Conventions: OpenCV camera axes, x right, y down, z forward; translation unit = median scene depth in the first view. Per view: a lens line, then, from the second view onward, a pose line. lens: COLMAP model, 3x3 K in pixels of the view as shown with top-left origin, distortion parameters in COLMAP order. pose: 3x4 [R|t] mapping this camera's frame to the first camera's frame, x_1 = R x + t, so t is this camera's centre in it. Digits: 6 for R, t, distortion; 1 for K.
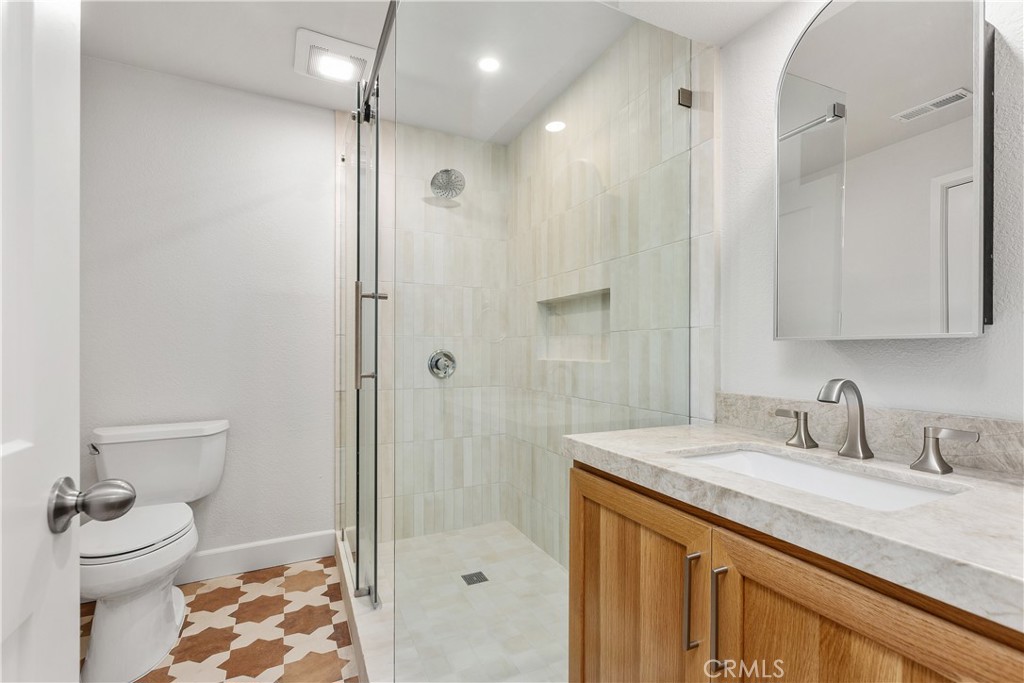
lens RADIAL K [[457.5, 0, 516.1], [0, 457.5, 345.3], [0, 0, 1]] dist [-0.003267, -0.000491]
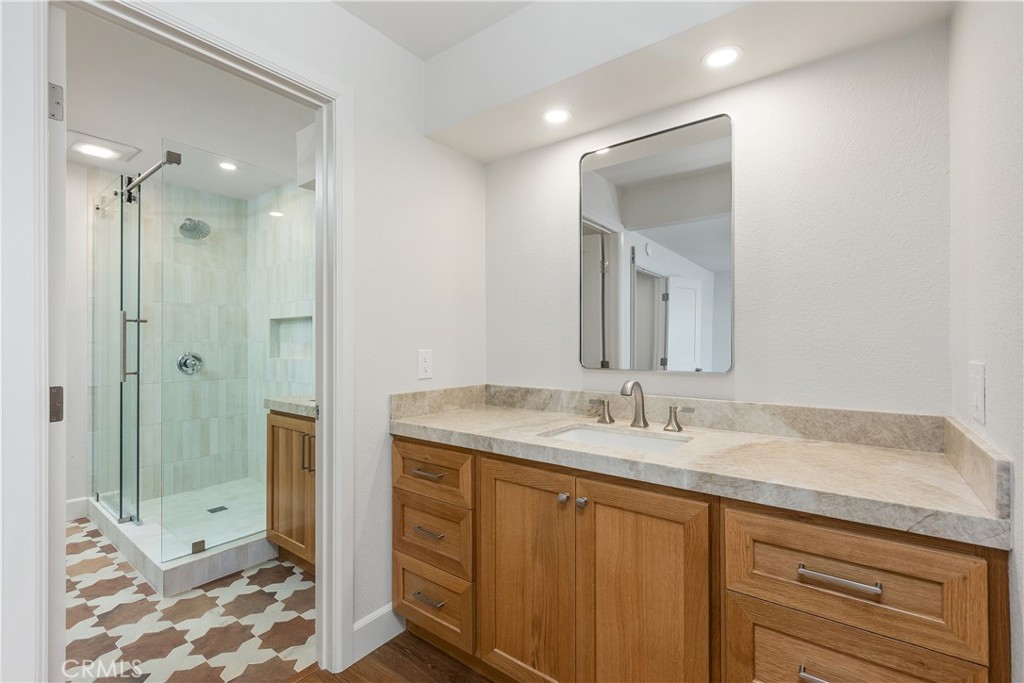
lens RADIAL K [[455.8, 0, 507.9], [0, 455.8, 339.0], [0, 0, 1]] dist [0.012206, -0.000437]
pose [[0.899716, -0.000461, 0.436476, 0.093850], [-0.000979, 0.999995, 0.003073, -0.037804], [-0.436475, -0.003192, 0.899711, -0.650754]]
